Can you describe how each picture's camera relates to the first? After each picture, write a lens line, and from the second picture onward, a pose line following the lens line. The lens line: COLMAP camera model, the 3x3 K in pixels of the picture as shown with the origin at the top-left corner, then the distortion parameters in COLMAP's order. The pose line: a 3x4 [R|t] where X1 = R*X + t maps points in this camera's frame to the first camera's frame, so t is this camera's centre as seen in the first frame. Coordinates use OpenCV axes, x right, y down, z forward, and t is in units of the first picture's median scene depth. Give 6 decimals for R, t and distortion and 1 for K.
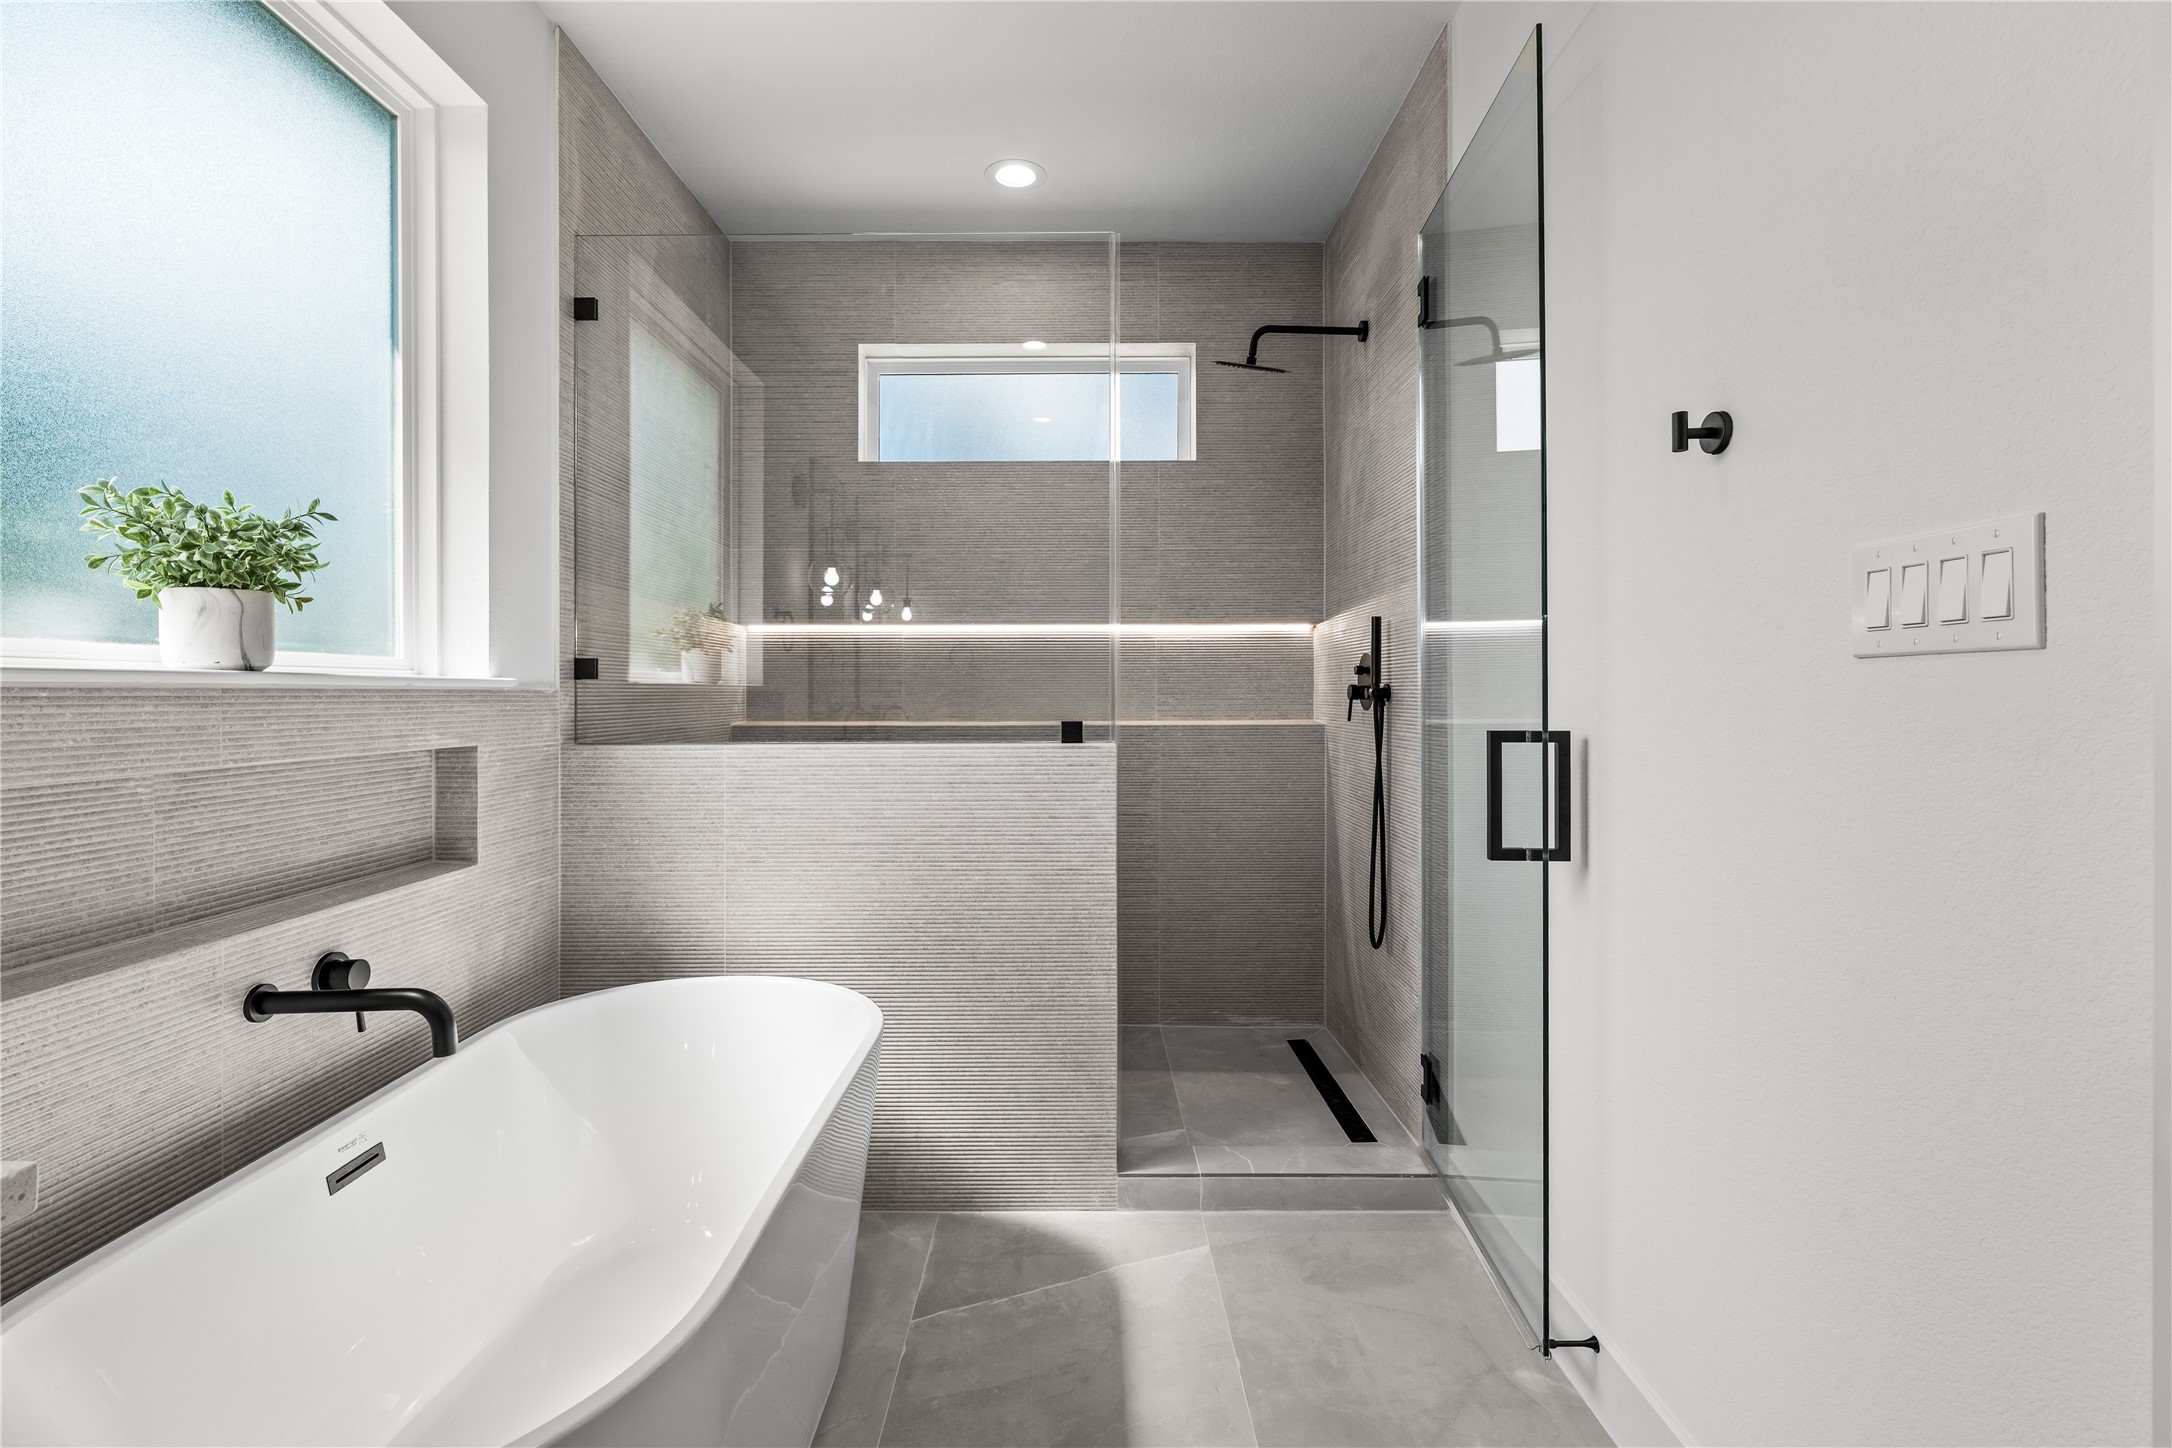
lens RADIAL K [[977.1, 0, 1084.1], [0, 977.1, 712.4], [0, 0, 1]] dist [-0.009158, 0.002952]
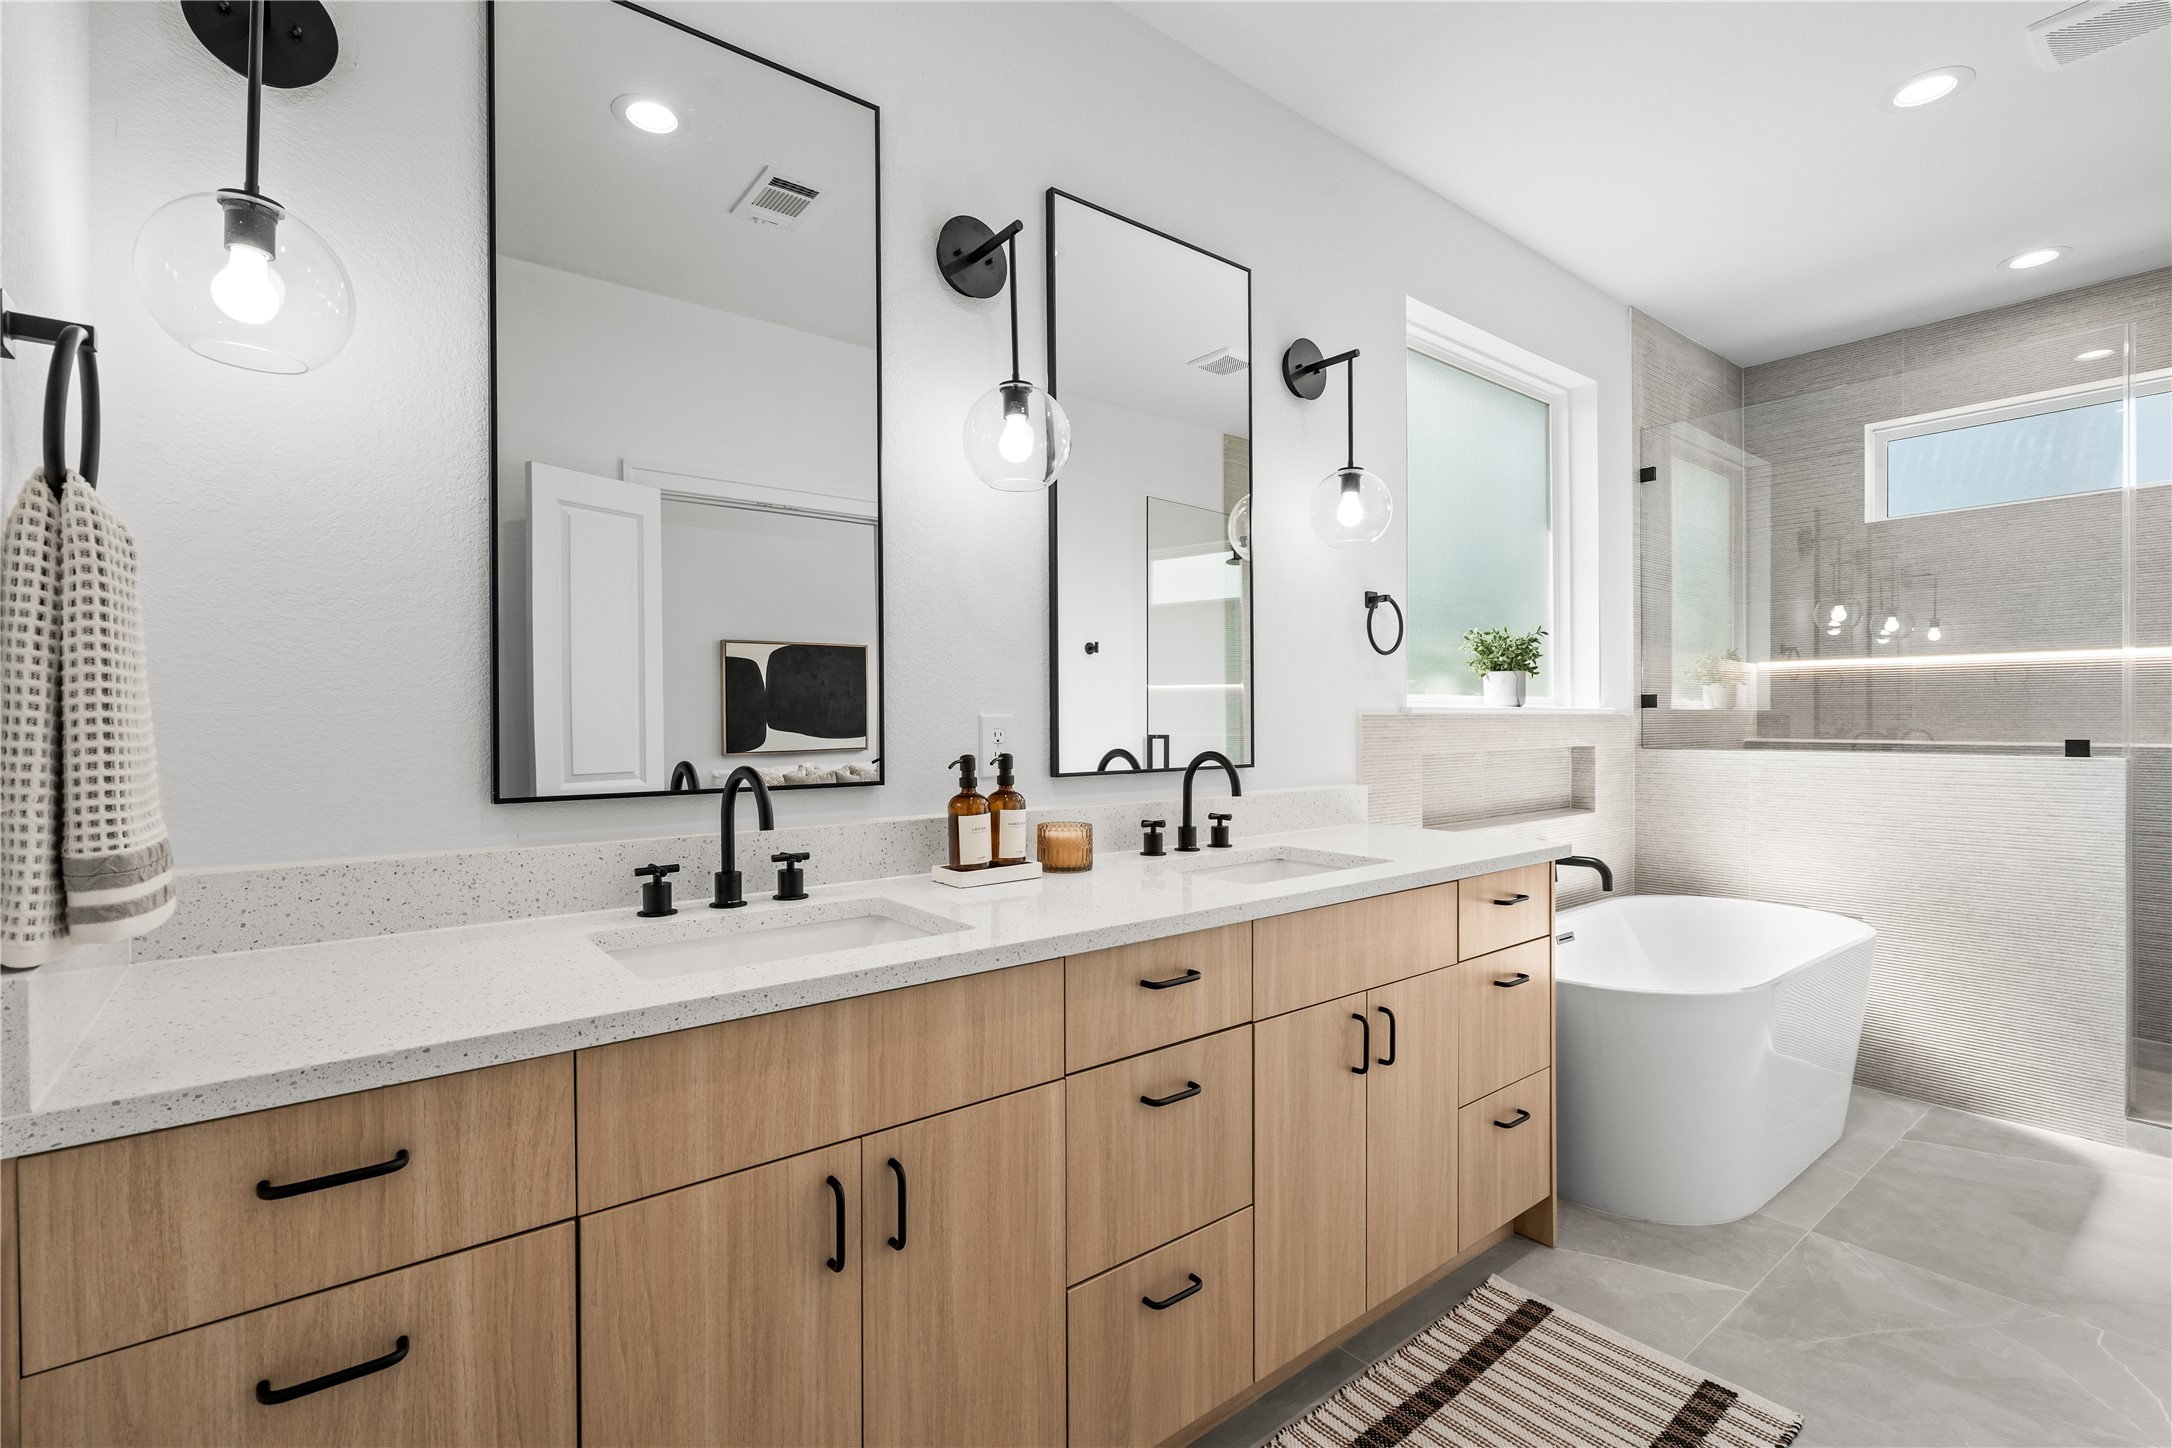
lens RADIAL K [[977.1, 0, 1084.1], [0, 977.1, 712.4], [0, 0, 1]] dist [-0.009158, 0.002952]
pose [[0.609250, -0.005228, -0.792961, 0.183818], [-0.013581, 0.999763, -0.017027, 0.012752], [0.792862, 0.021143, 0.609035, -0.681640]]
